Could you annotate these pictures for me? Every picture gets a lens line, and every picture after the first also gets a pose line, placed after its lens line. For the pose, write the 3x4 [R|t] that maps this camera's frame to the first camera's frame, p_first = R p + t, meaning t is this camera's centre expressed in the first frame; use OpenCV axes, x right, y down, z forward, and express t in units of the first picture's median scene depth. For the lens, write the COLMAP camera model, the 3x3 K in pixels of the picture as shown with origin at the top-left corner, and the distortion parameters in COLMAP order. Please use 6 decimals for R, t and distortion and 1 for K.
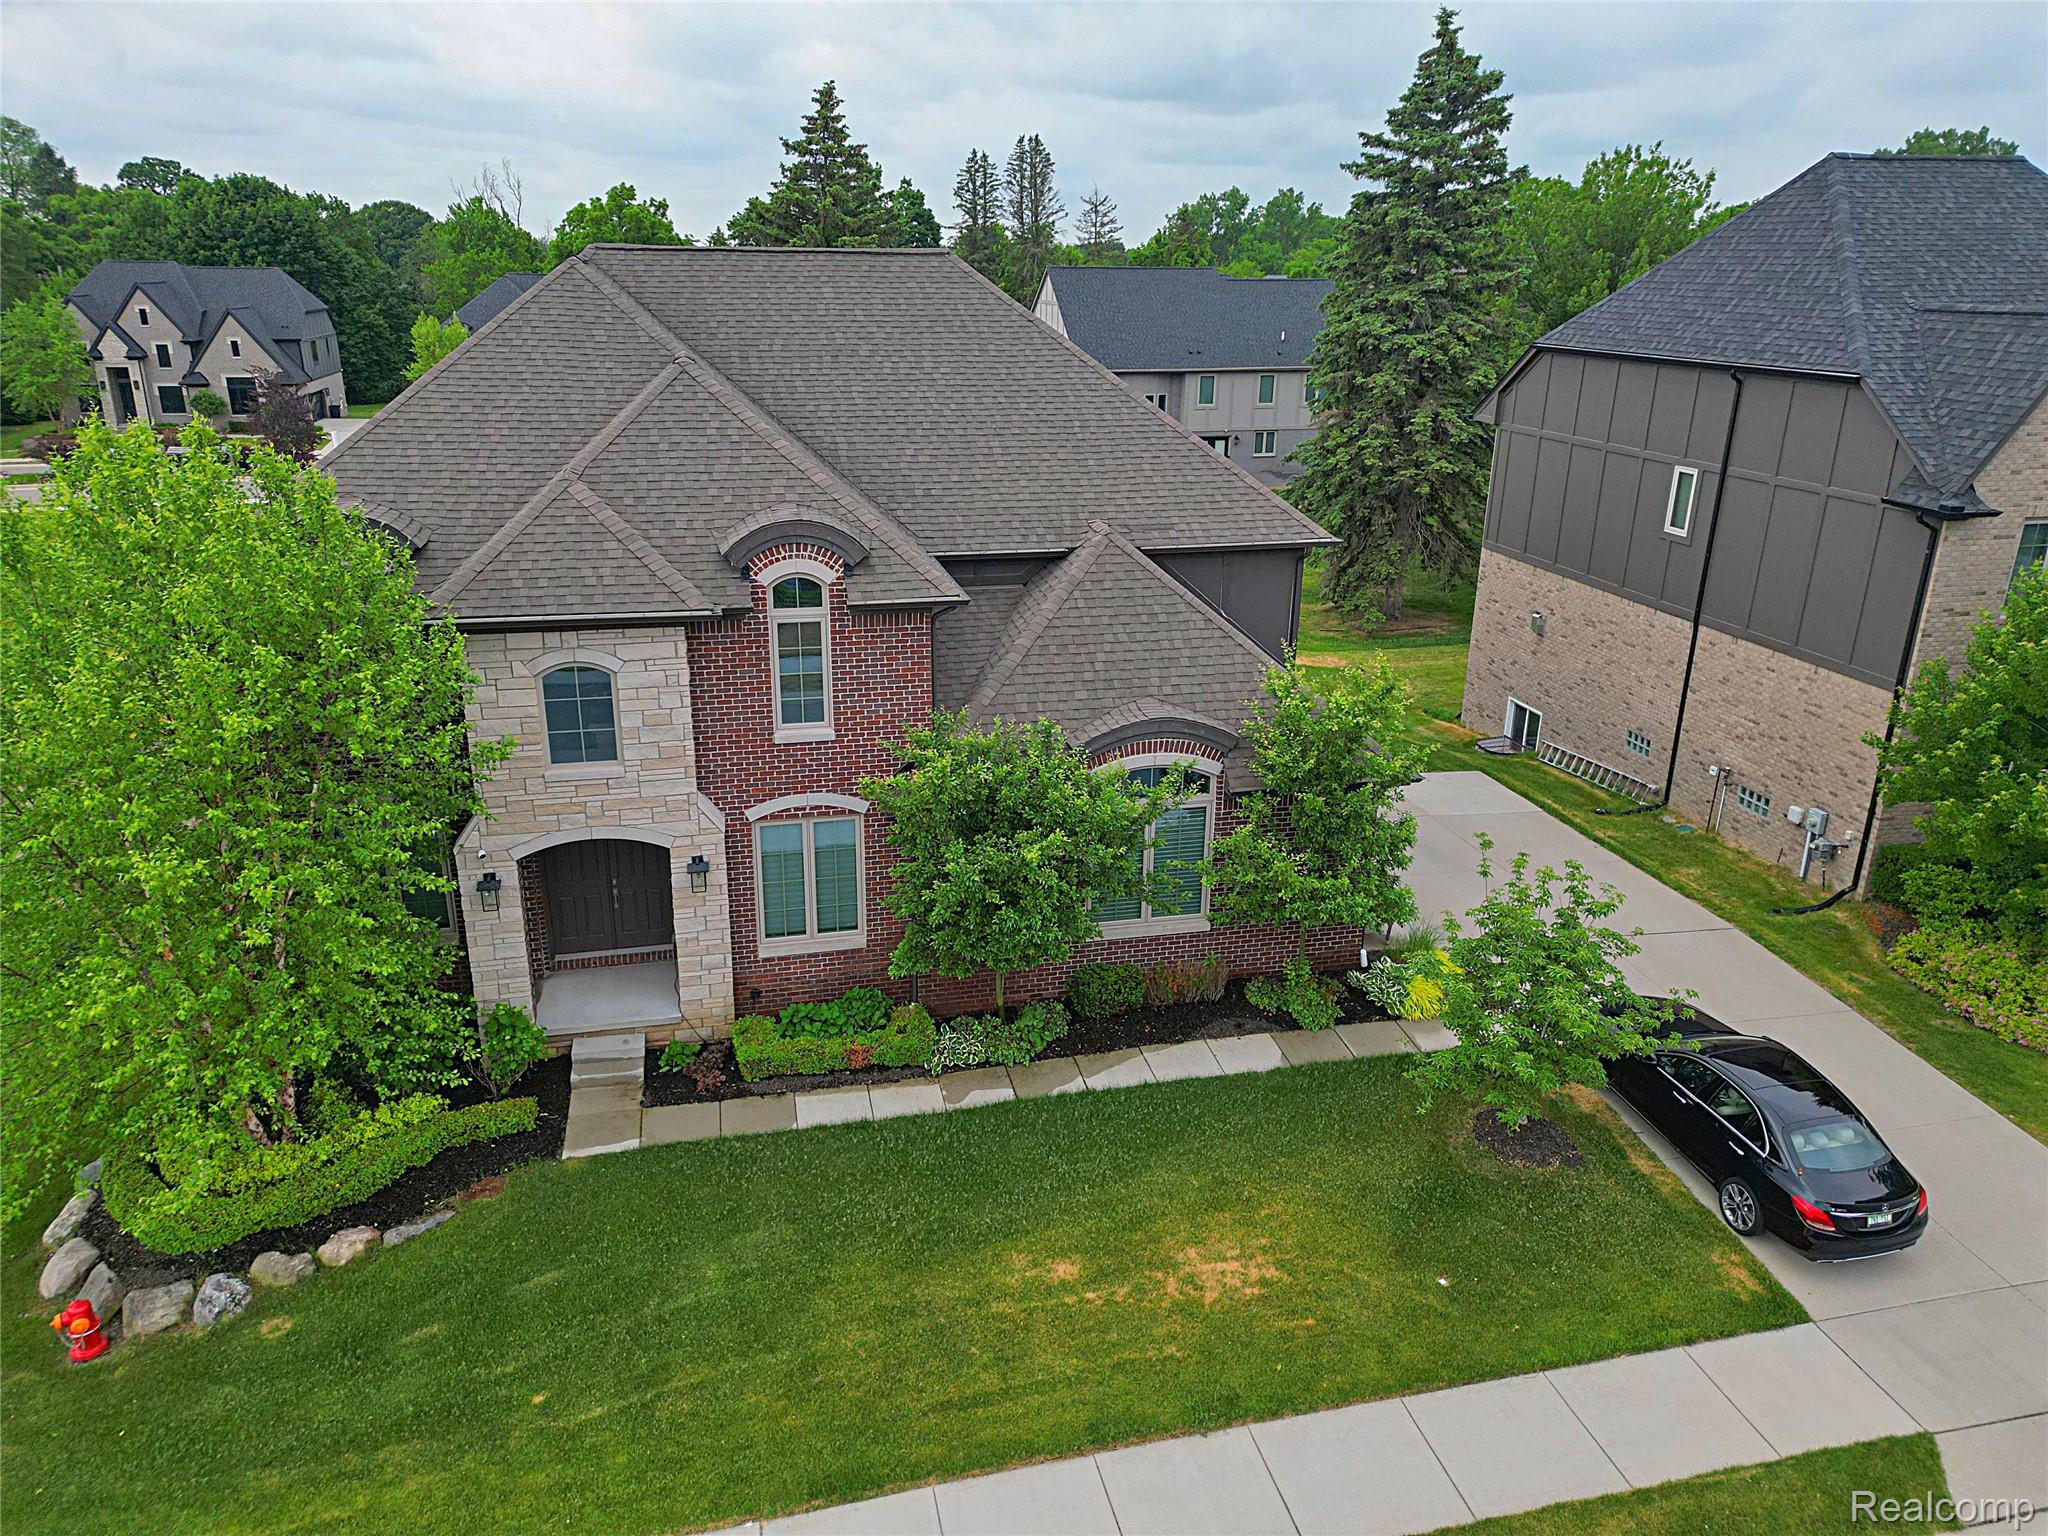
lens RADIAL K [[1426.3, 0, 1020.4], [0, 1426.3, 766.5], [0, 0, 1]] dist [0.081606, -0.077210]
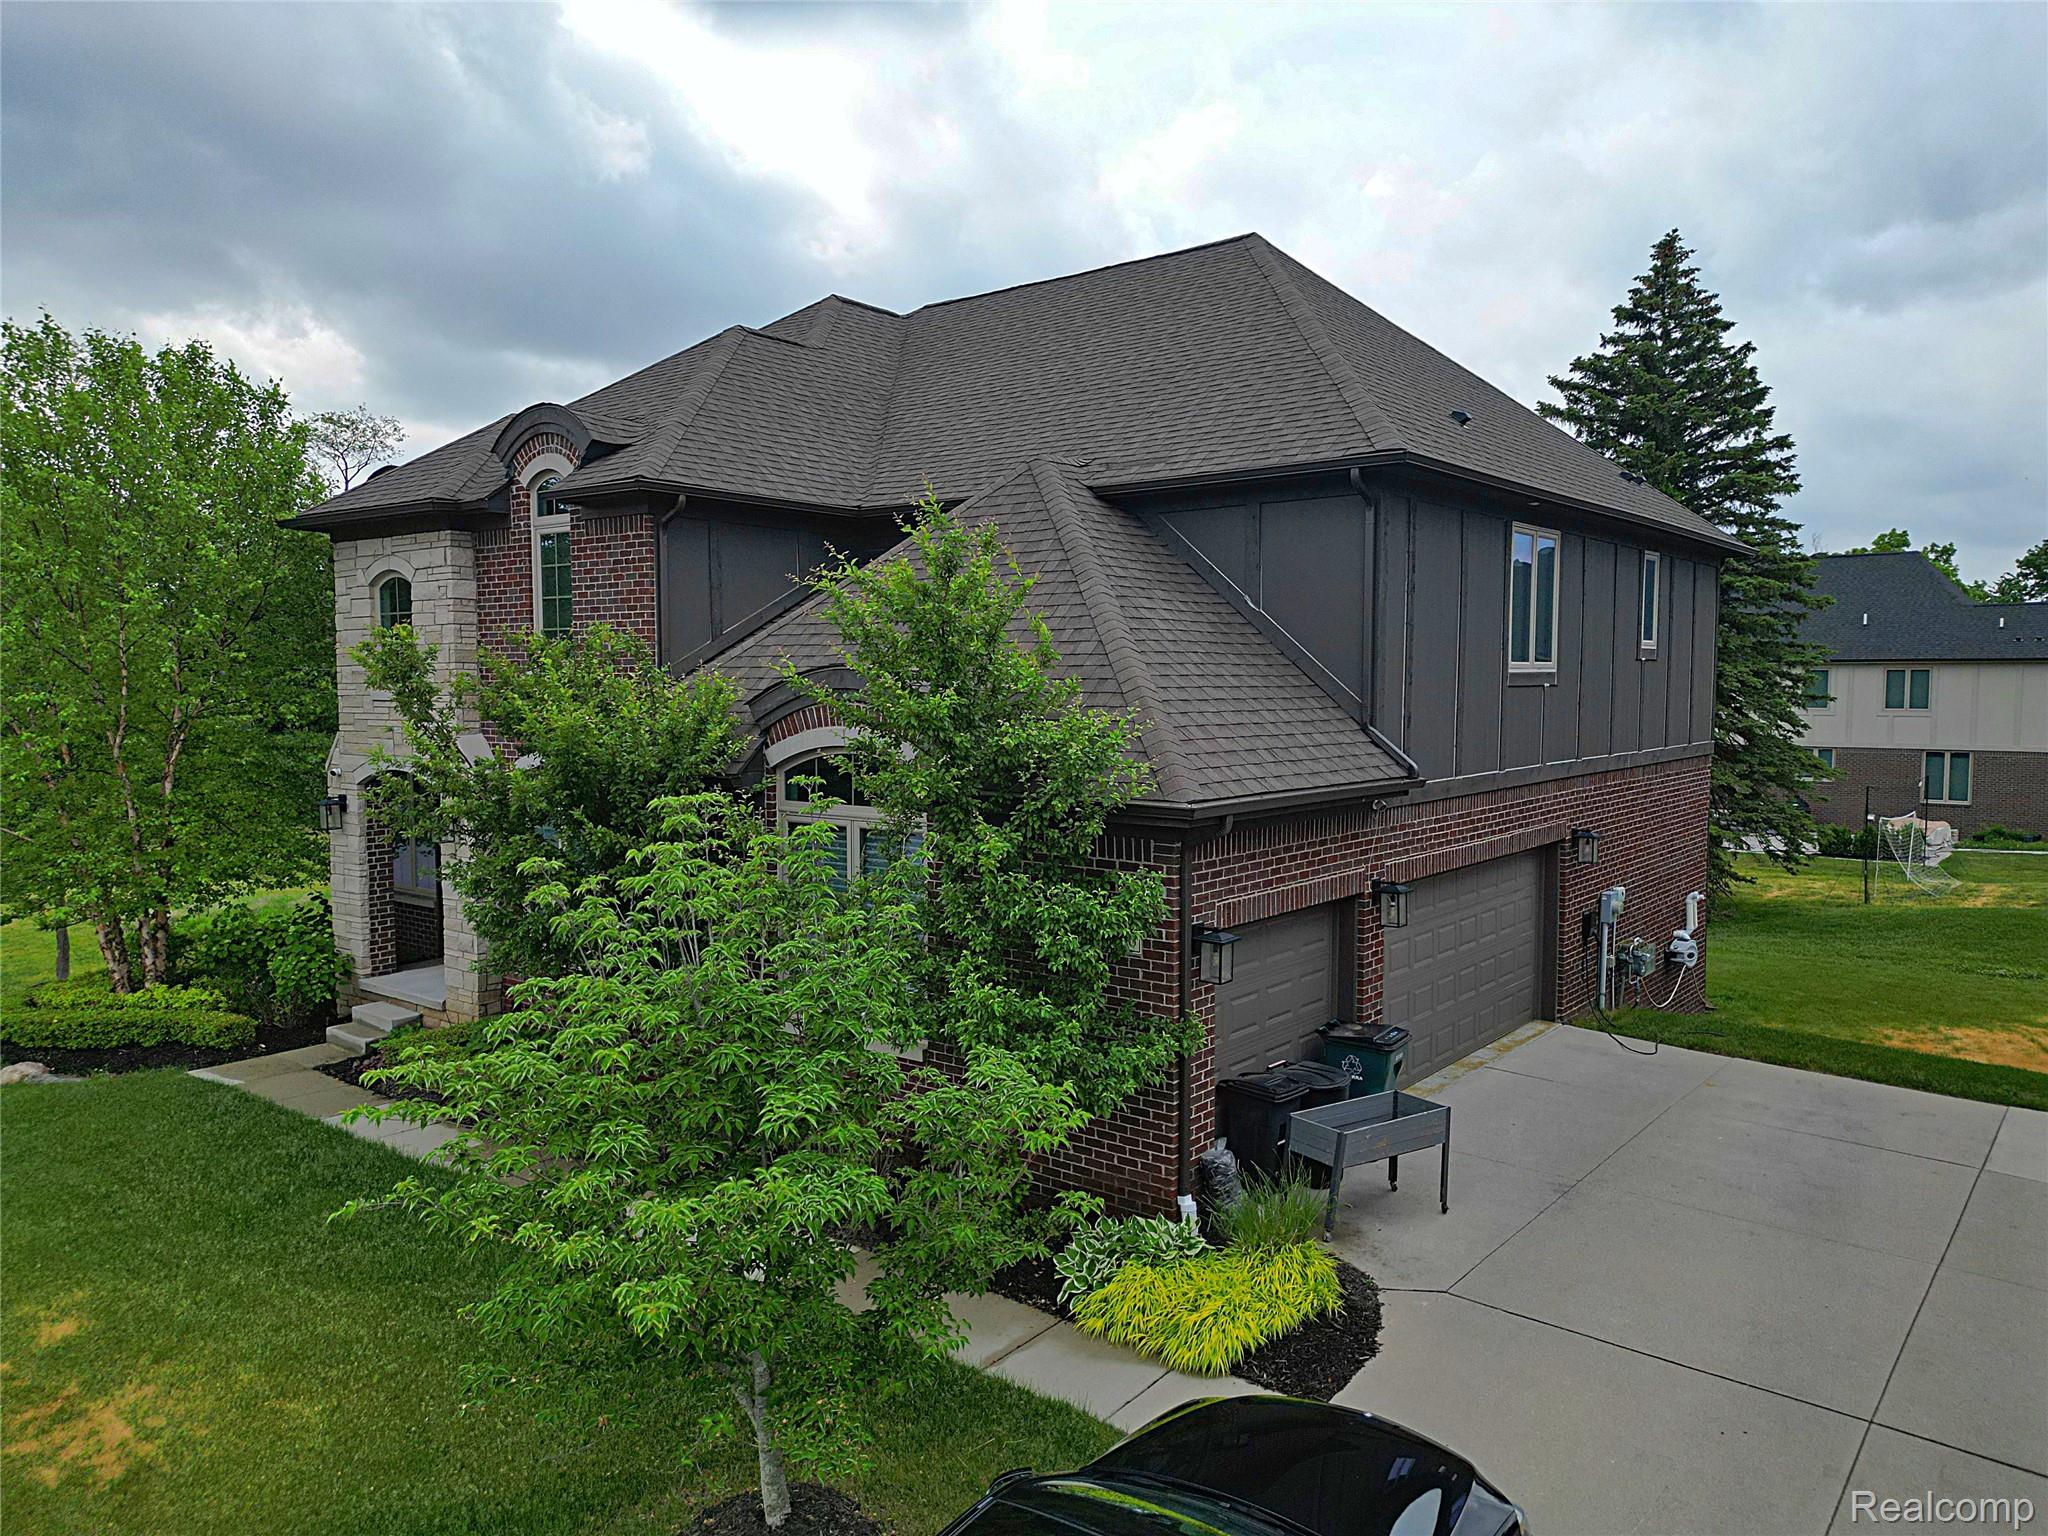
lens RADIAL K [[1426.3, 0, 1020.4], [0, 1426.3, 766.5], [0, 0, 1]] dist [0.081606, -0.077210]
pose [[0.626589, 0.037404, -0.778452, 0.627272], [-0.251392, 0.955156, -0.156455, 0.086027], [0.737692, 0.293730, 0.607893, 0.679660]]
